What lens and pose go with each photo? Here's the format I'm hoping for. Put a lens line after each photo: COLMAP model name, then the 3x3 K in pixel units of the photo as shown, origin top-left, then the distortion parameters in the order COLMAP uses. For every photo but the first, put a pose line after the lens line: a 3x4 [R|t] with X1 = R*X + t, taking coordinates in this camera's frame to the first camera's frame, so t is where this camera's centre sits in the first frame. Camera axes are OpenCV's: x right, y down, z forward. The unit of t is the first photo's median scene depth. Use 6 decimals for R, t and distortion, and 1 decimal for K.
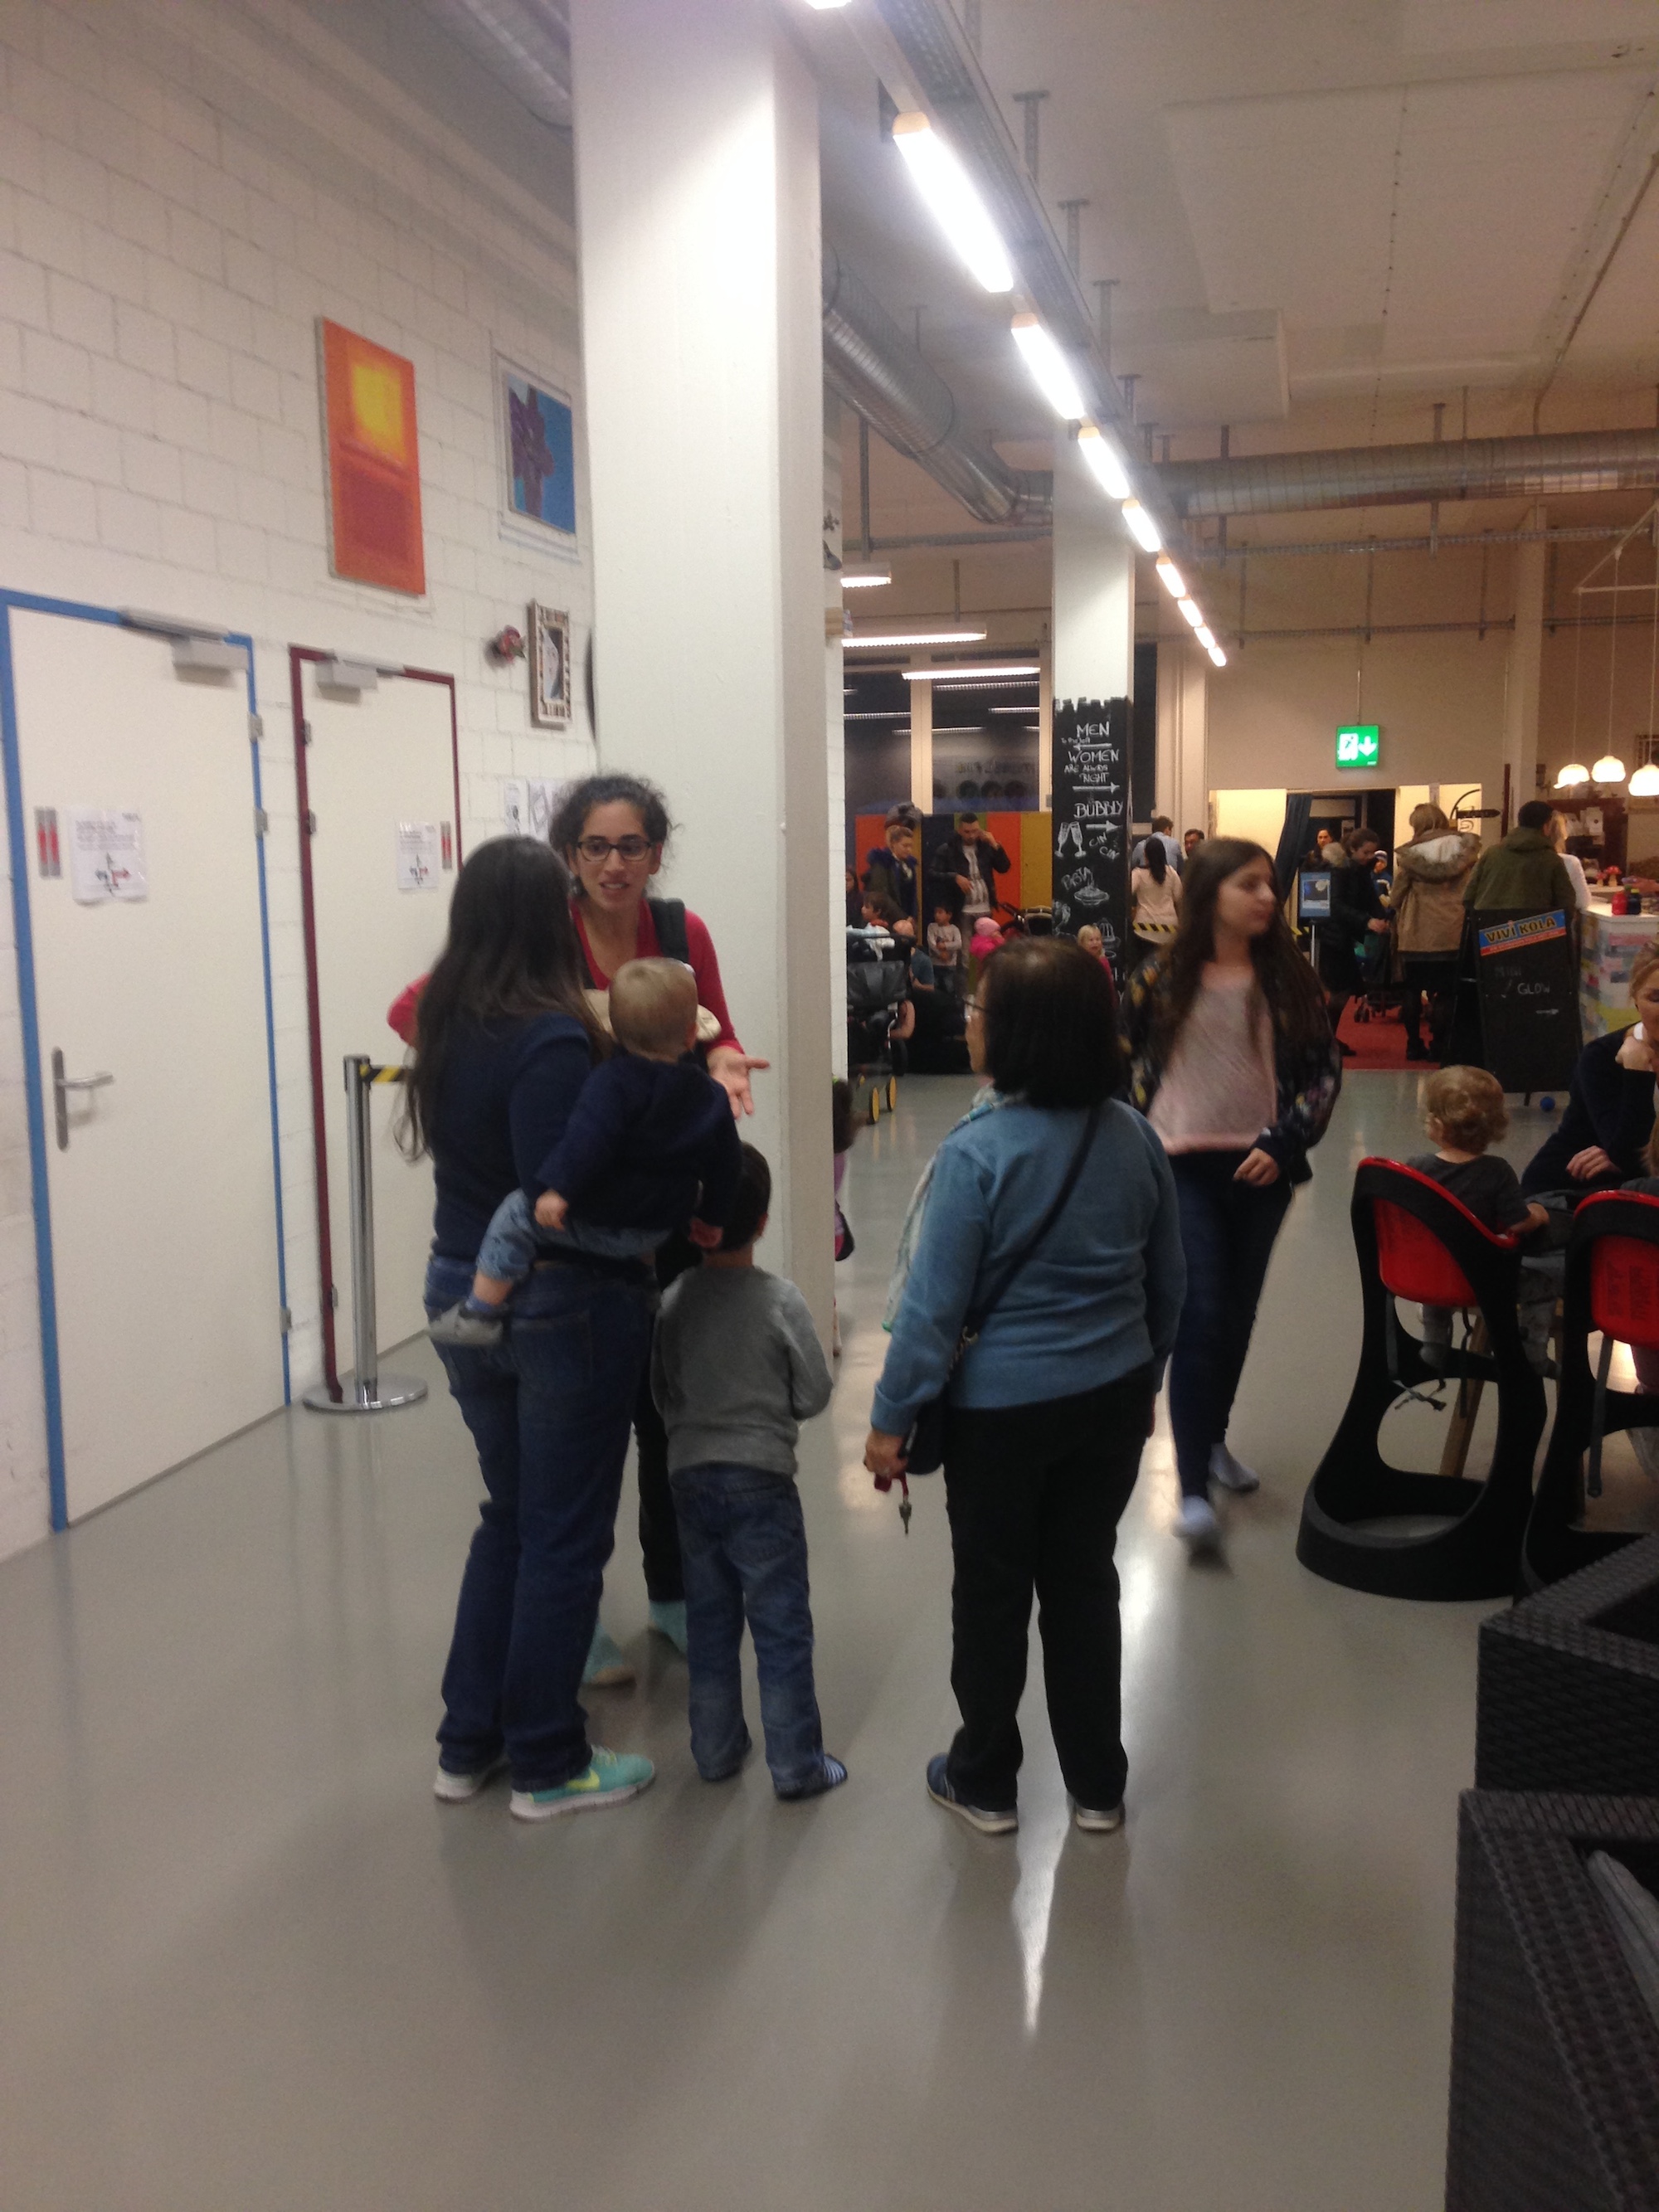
lens RADIAL K [[2113.5, 0, 829.5], [0, 2113.5, 1106.0], [0, 0, 1]] dist [0.149411, -0.172183]
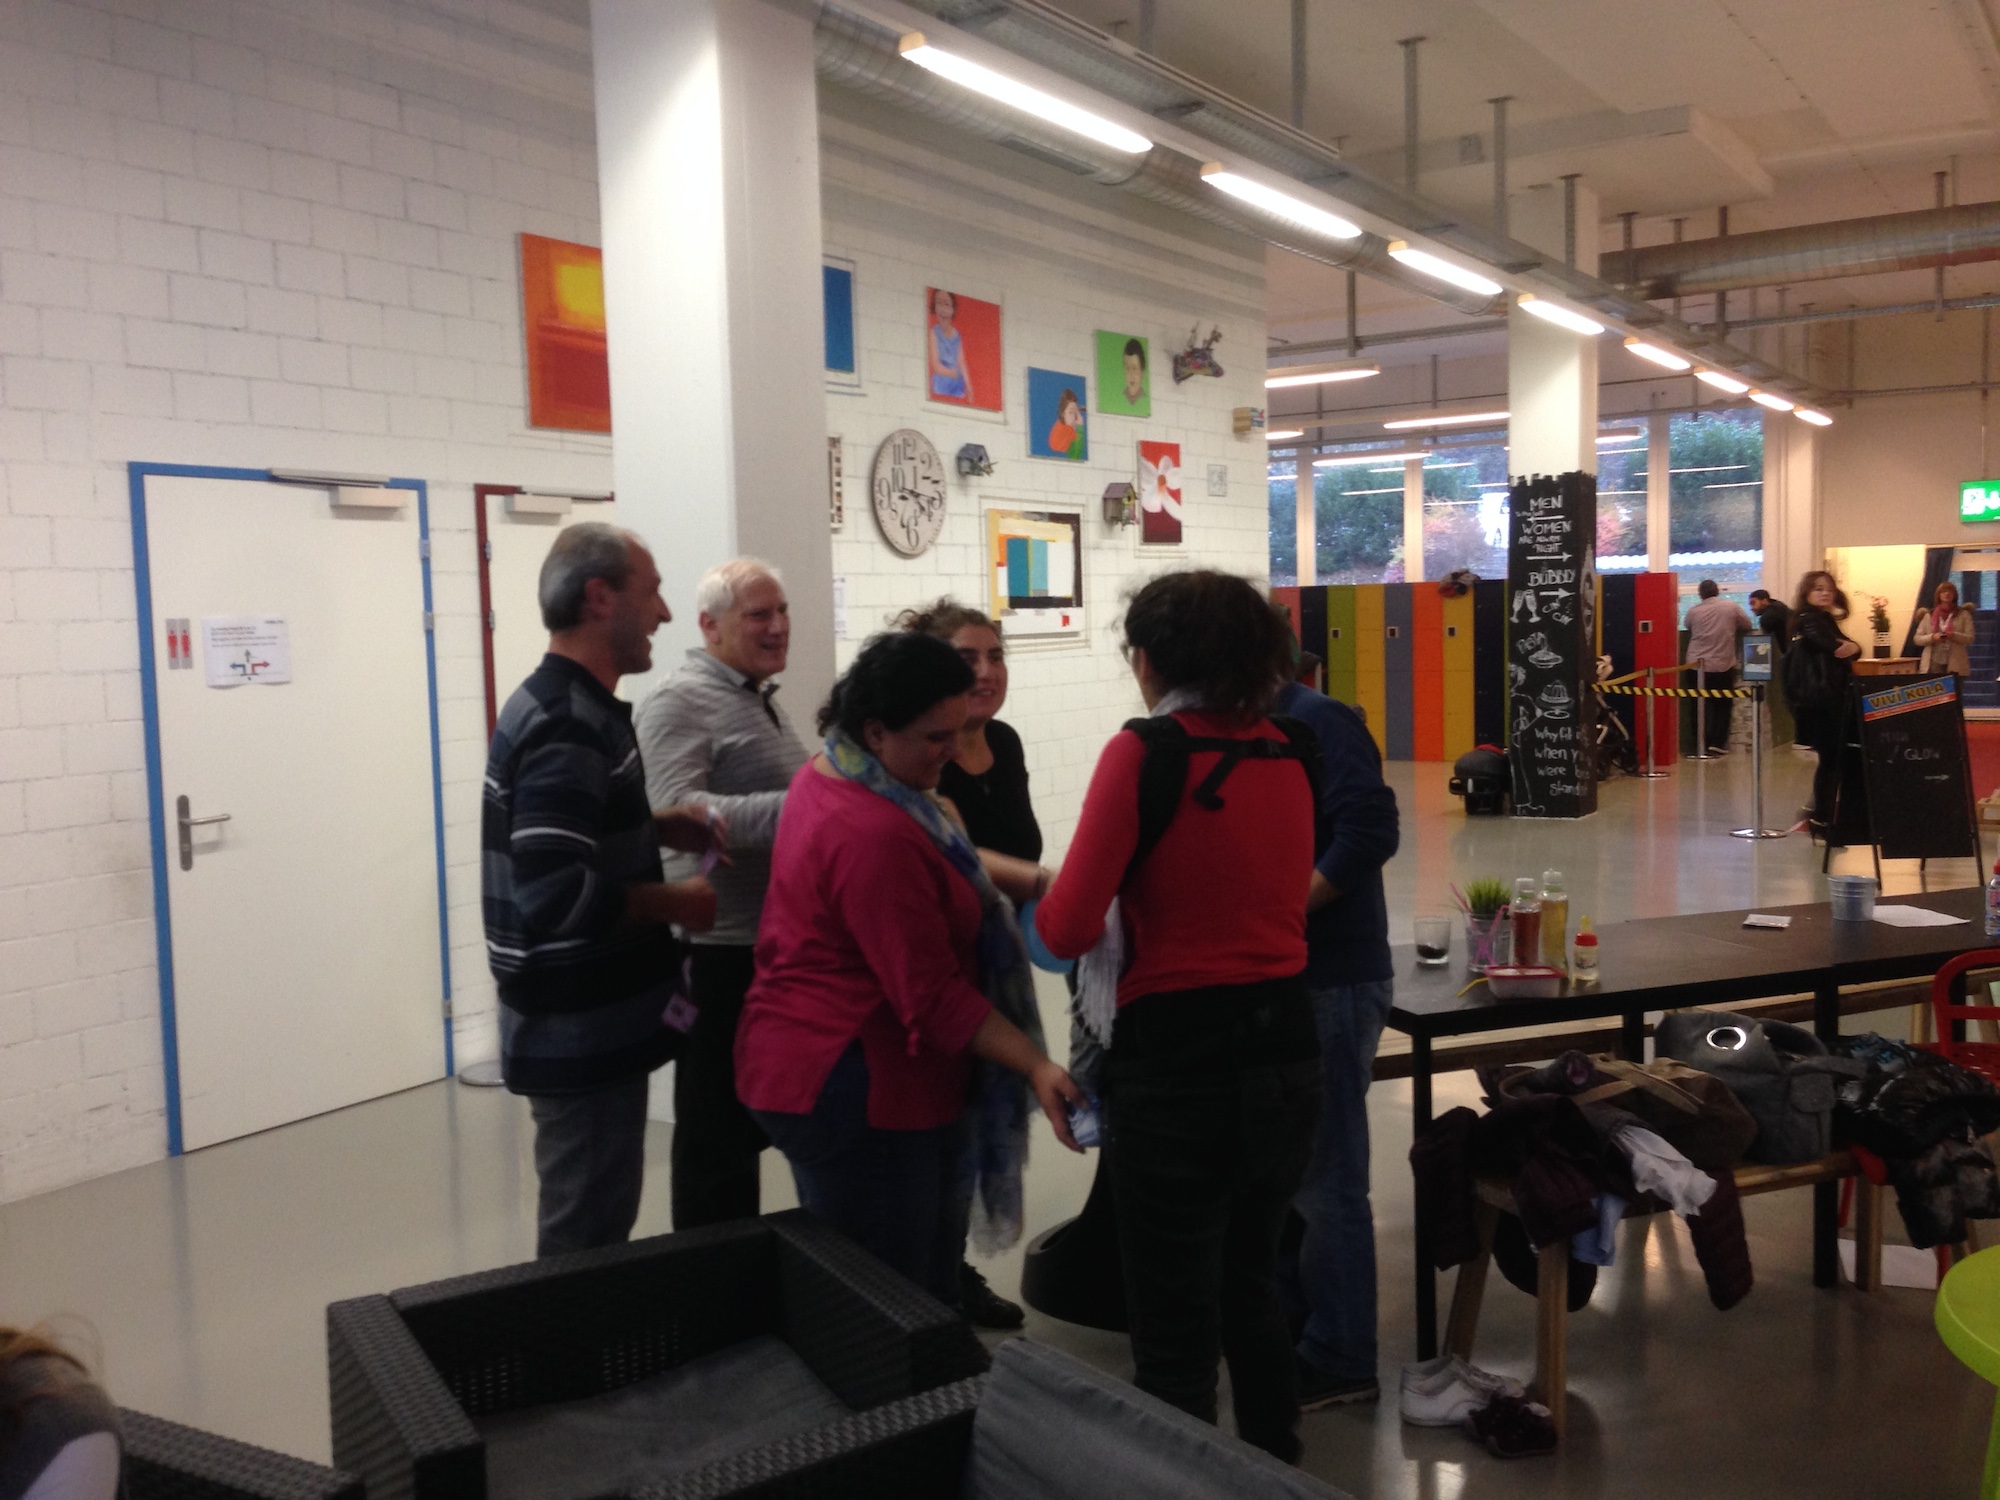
lens RADIAL K [[1941.1, 0, 1000.0], [0, 1941.1, 750.0], [0, 0, 1]] dist [0.157662, -0.209831]
pose [[0.949530, 0.011009, -0.313484, 0.211121], [-0.025788, 0.998741, -0.043035, -0.005992], [0.312615, 0.048947, 0.948618, -0.008545]]
